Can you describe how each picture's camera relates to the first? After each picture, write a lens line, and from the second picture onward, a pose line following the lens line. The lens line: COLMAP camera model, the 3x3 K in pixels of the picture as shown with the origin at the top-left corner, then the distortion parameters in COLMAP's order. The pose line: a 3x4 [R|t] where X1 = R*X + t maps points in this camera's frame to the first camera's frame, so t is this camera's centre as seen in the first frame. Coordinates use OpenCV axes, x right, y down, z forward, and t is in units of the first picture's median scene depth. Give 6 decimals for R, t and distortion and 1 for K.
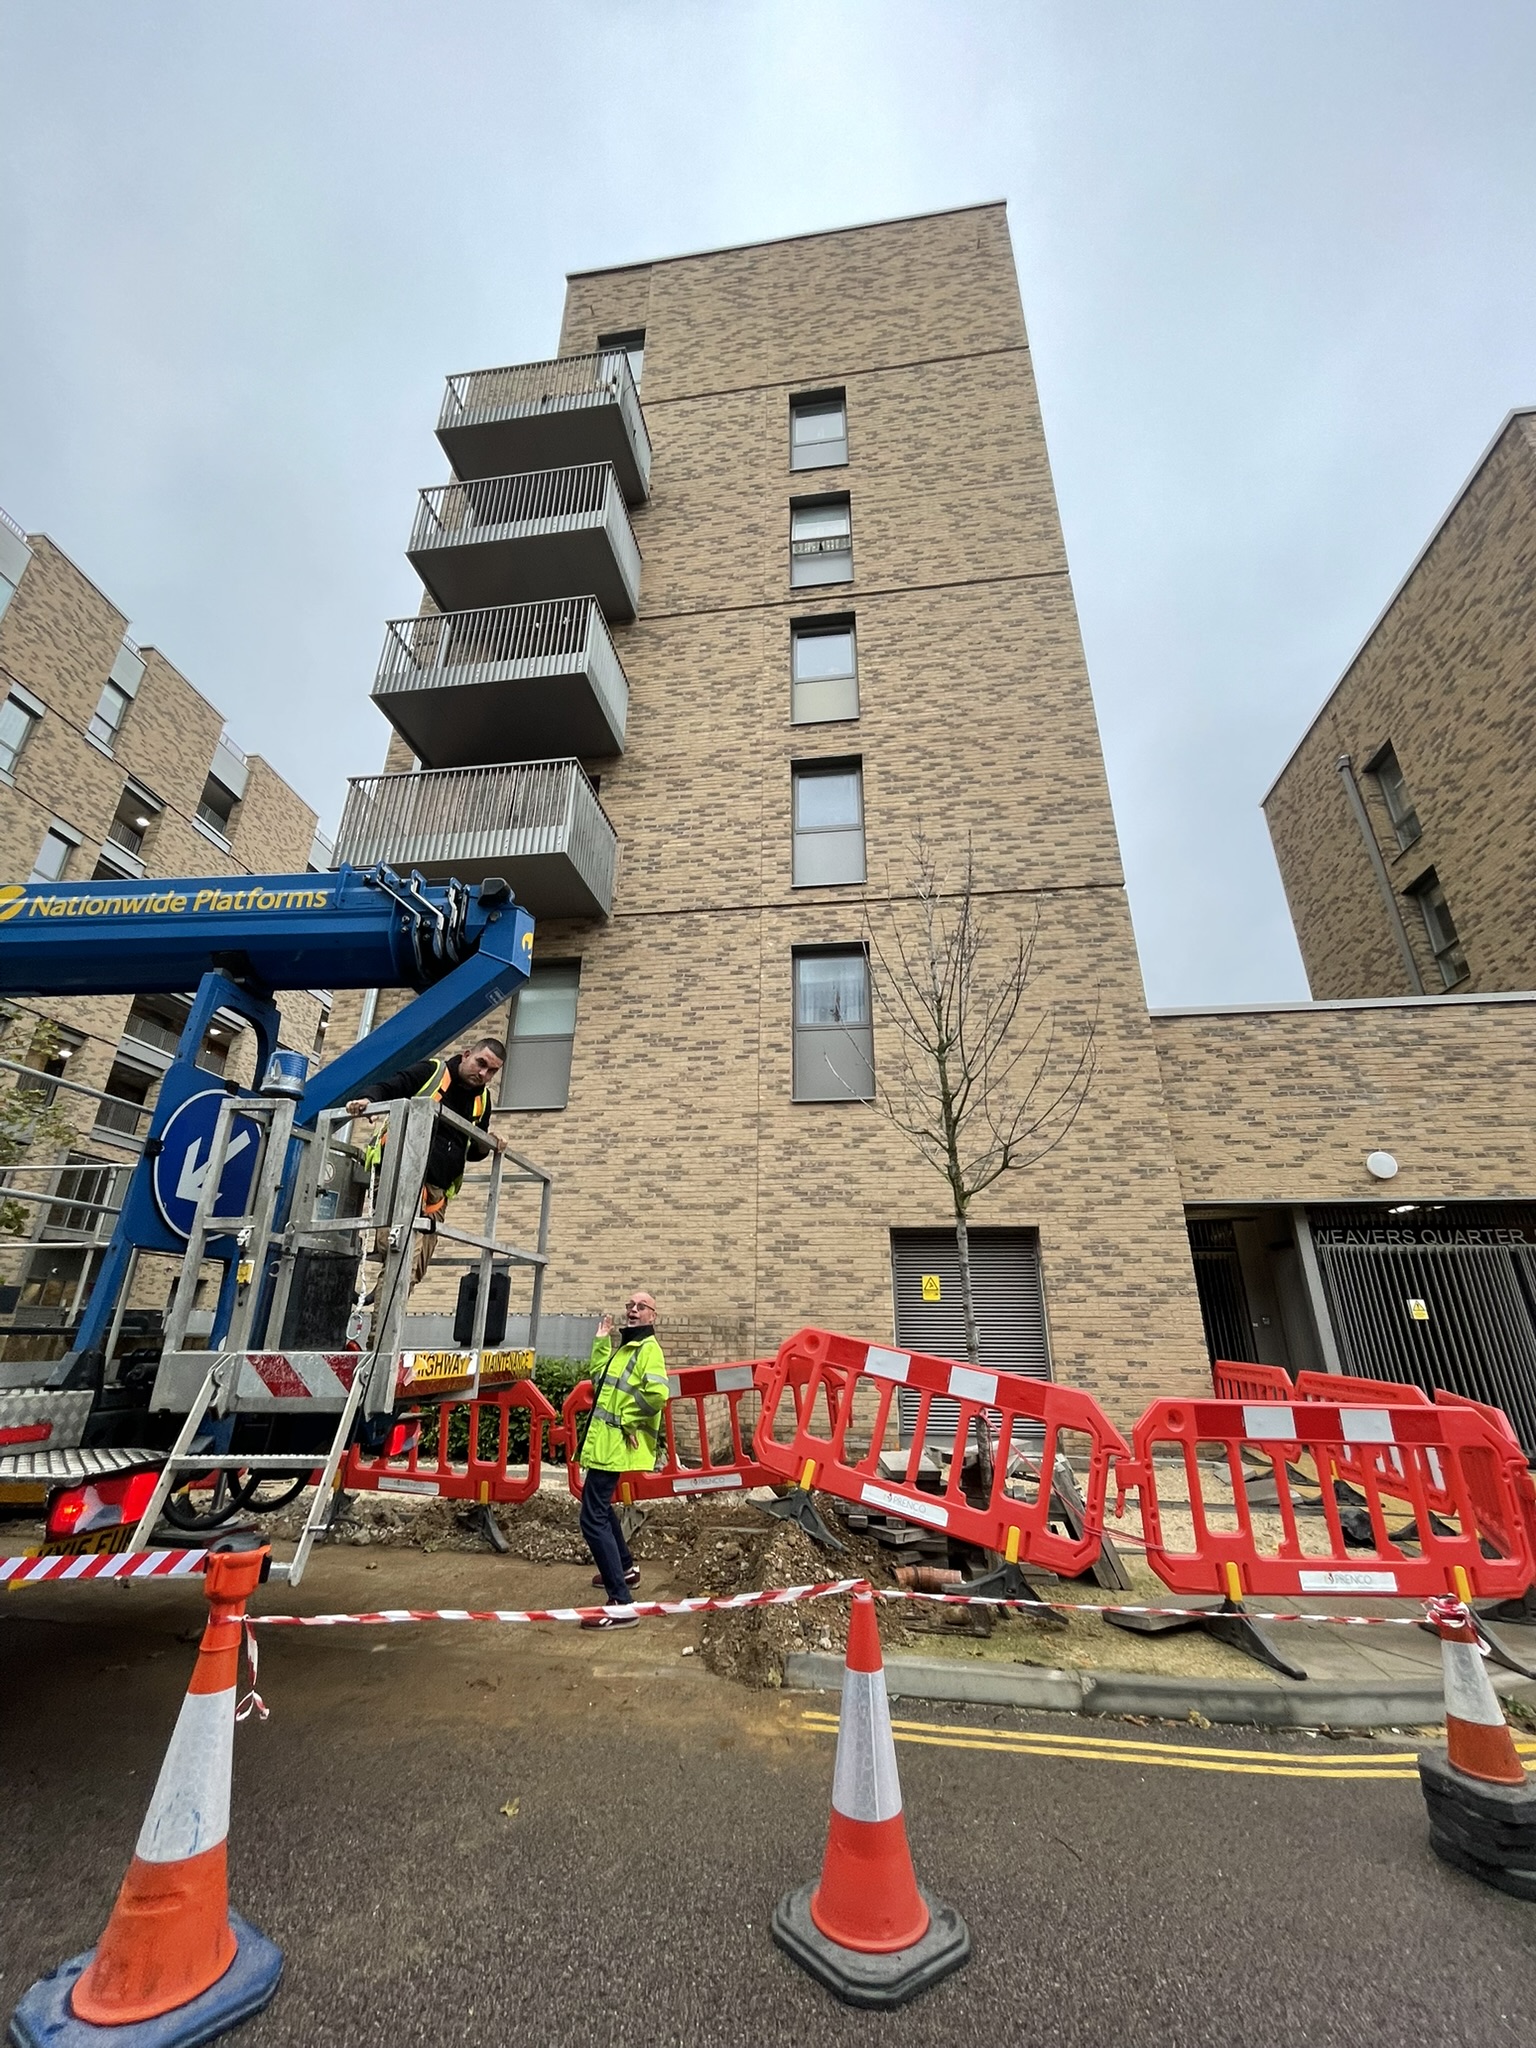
lens RADIAL K [[836.9, 0, 763.6], [0, 836.9, 1017.4], [0, 0, 1]] dist [-0.001895, 0.000832]
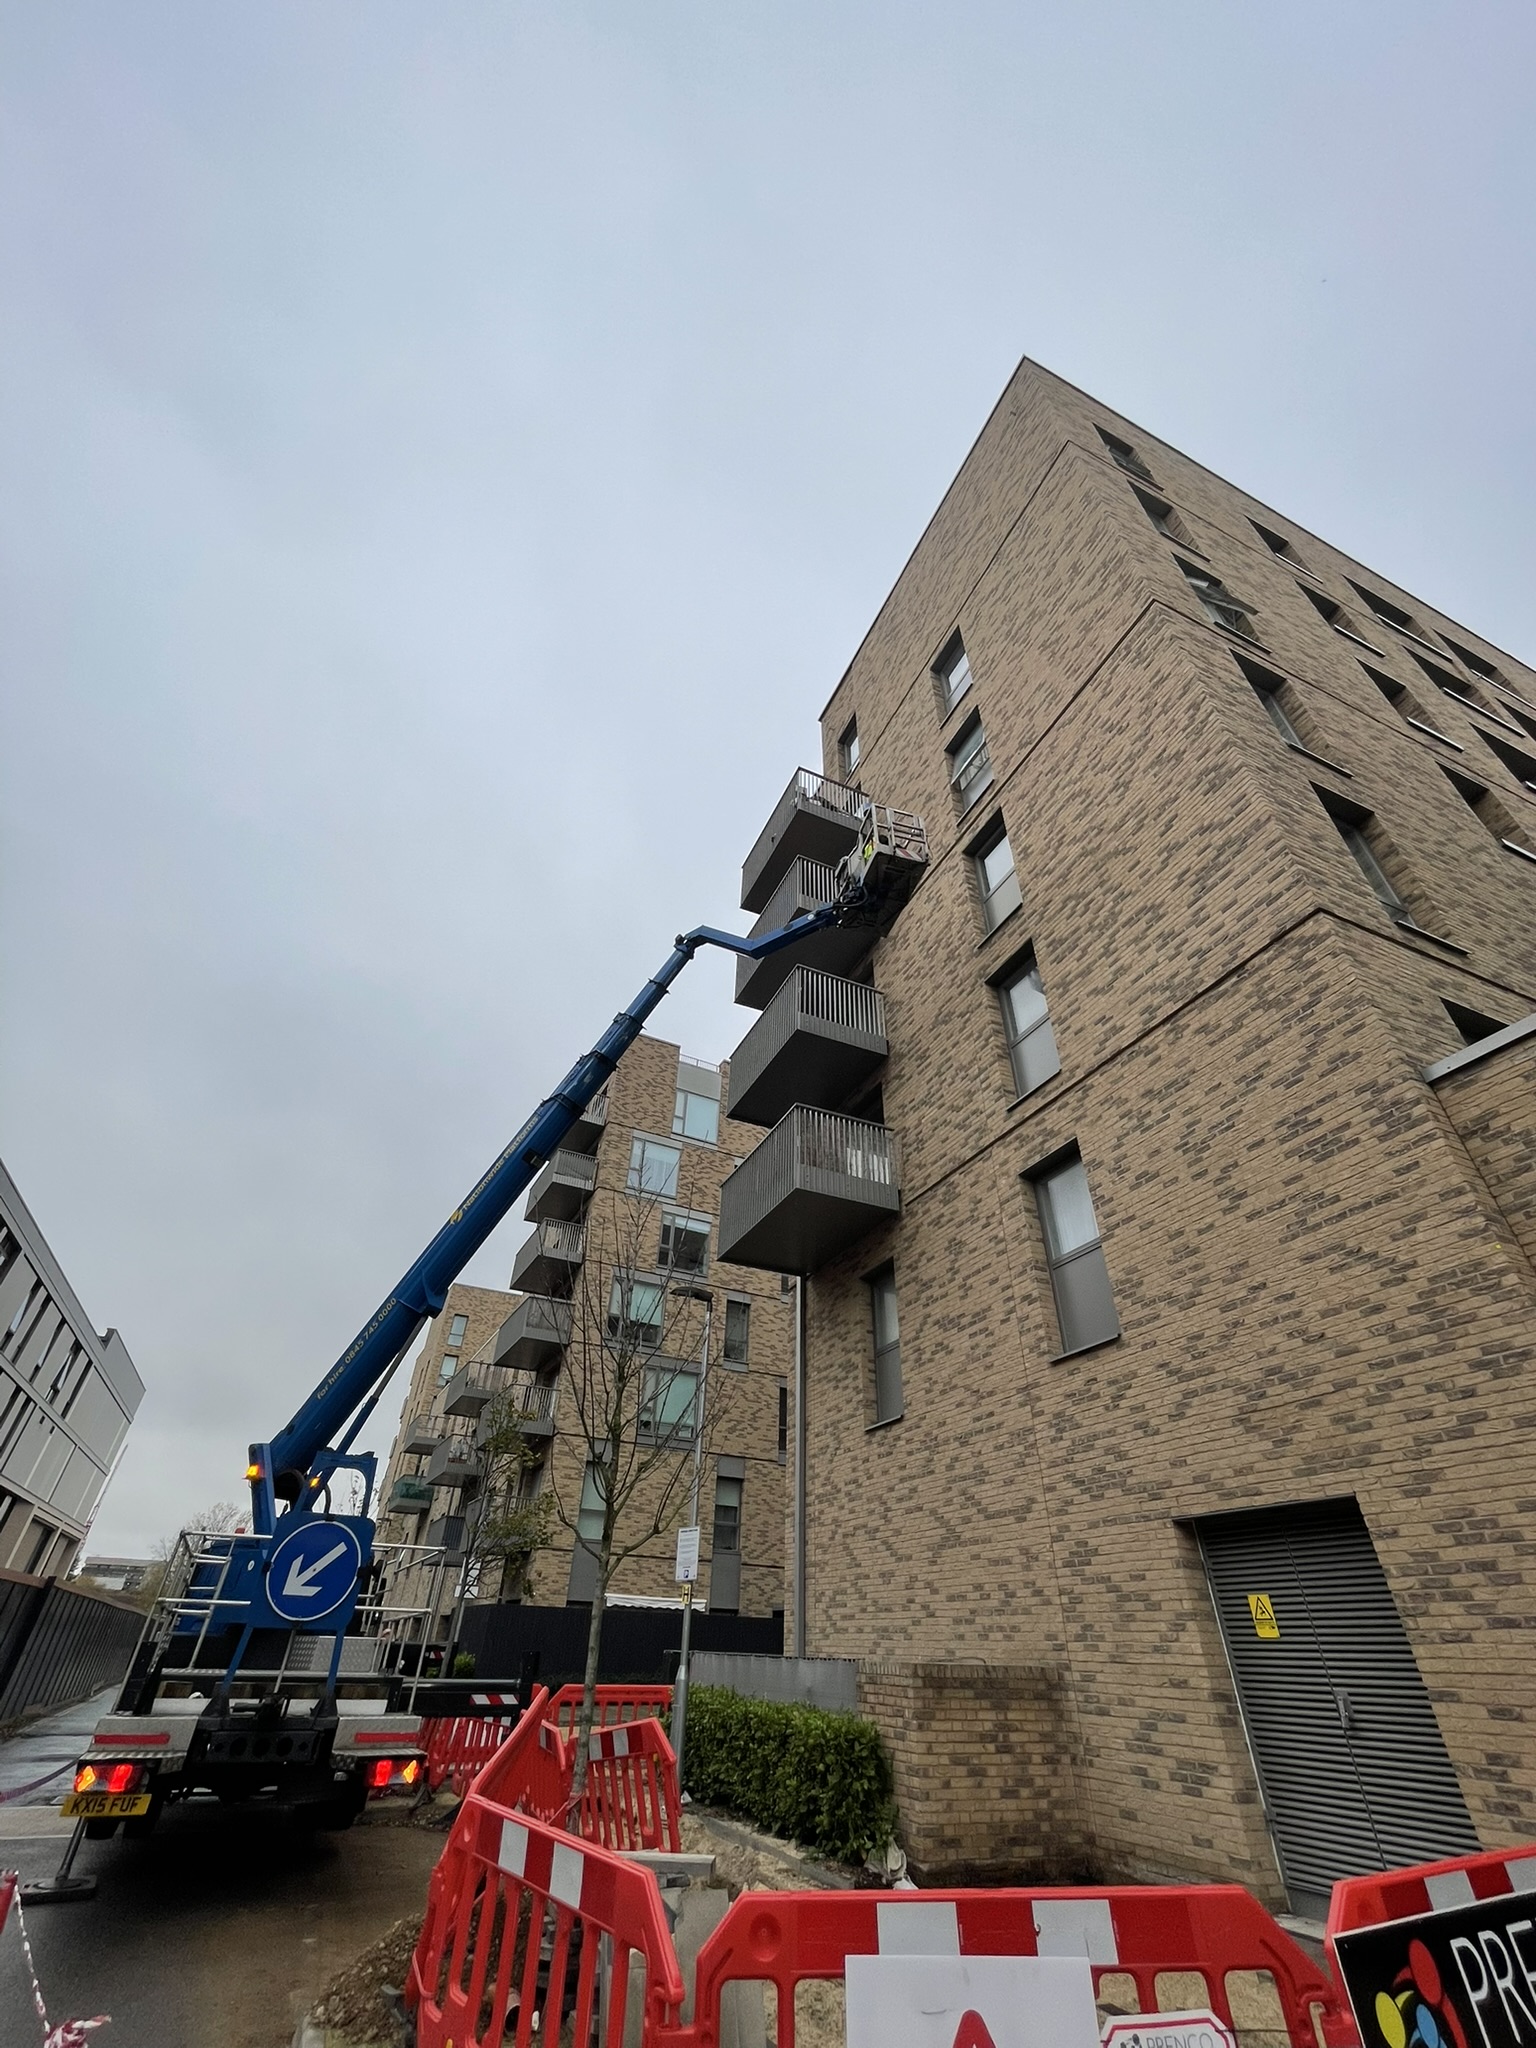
lens RADIAL K [[836.9, 0, 763.8], [0, 836.9, 1024.2], [0, 0, 1]] dist [-0.001895, 0.000832]
pose [[0.534353, -0.505461, -0.677477, 0.636507], [0.290176, 0.862488, -0.414623, 0.074162], [0.793892, 0.024968, 0.607546, 0.255022]]
